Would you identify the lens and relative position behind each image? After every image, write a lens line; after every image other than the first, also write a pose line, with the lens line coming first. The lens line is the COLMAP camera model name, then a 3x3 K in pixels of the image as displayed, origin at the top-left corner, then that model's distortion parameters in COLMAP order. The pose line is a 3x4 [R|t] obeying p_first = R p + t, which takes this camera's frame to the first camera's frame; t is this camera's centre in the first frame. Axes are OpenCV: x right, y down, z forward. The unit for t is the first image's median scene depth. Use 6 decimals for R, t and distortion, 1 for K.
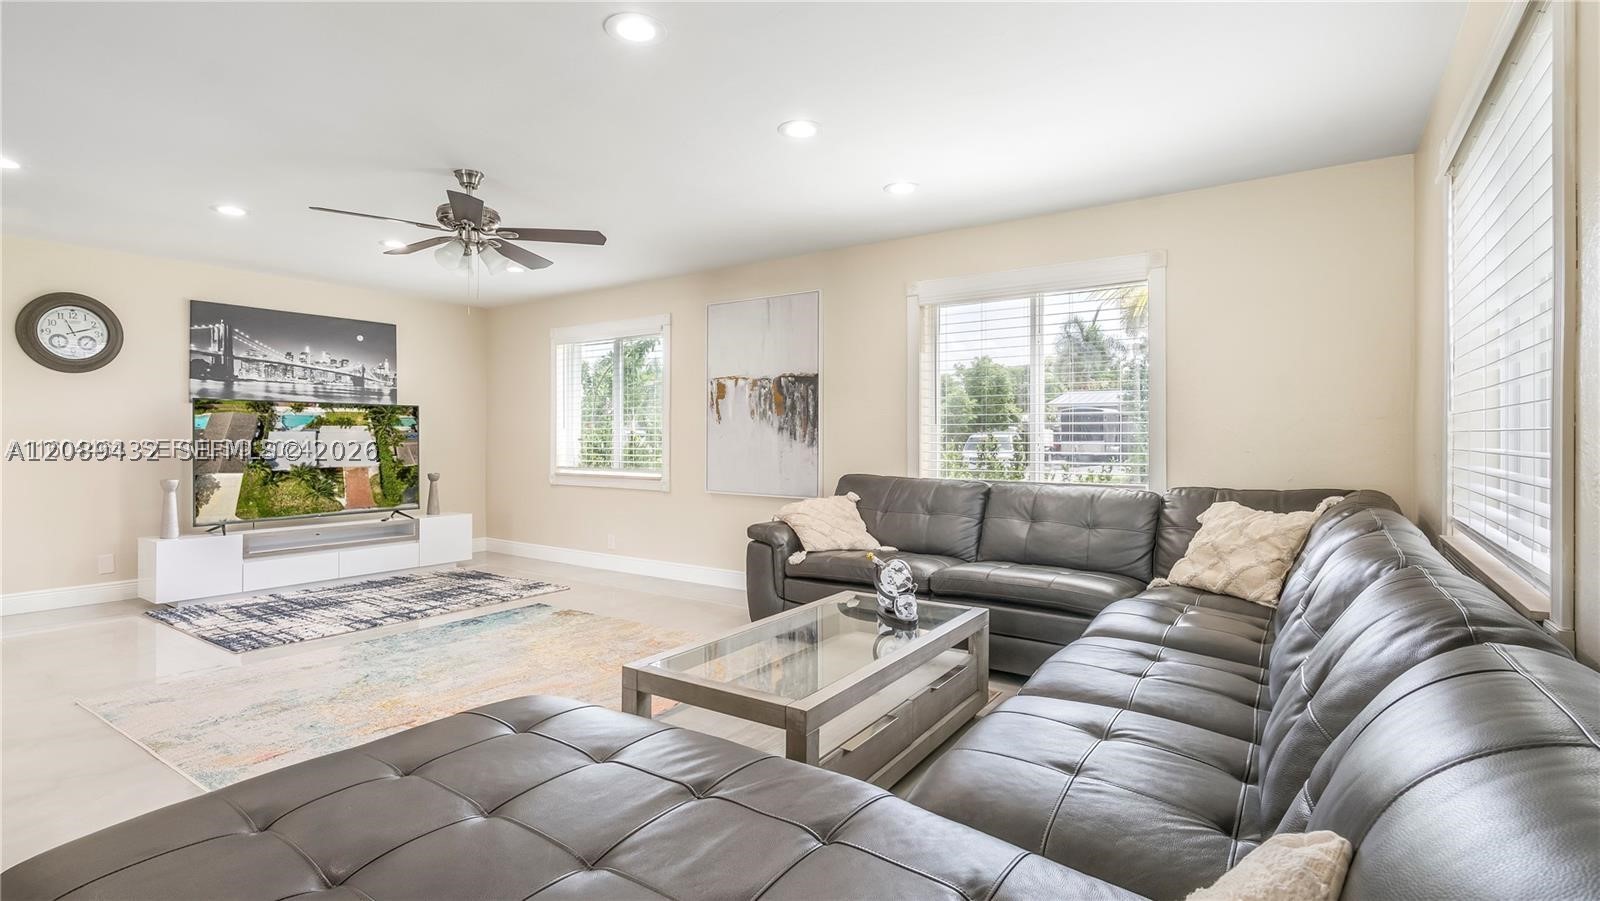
lens RADIAL K [[741.3, 0, 791.4], [0, 741.3, 453.3], [0, 0, 1]] dist [-0.007627, 0.000896]
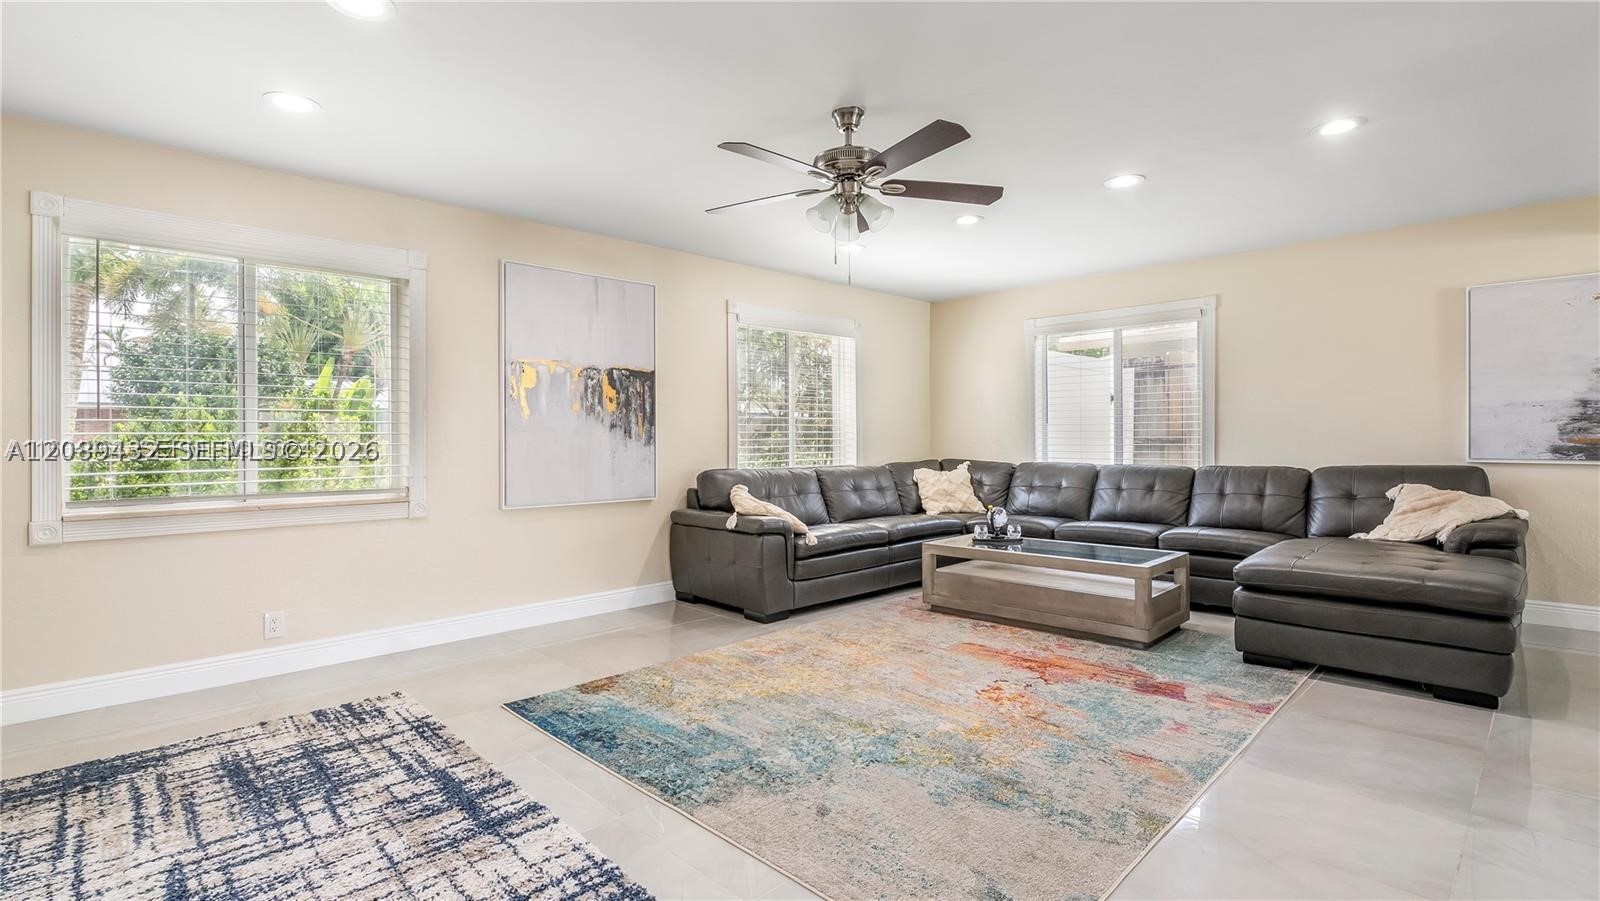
lens RADIAL K [[741.3, 0, 796.5], [0, 741.3, 438.2], [0, 0, 1]] dist [-0.007627, 0.000896]
pose [[0.174182, -0.003307, 0.984708, -0.883300], [0.025956, 0.999662, -0.001235, -0.011860], [-0.984371, 0.025774, 0.174209, 0.637493]]
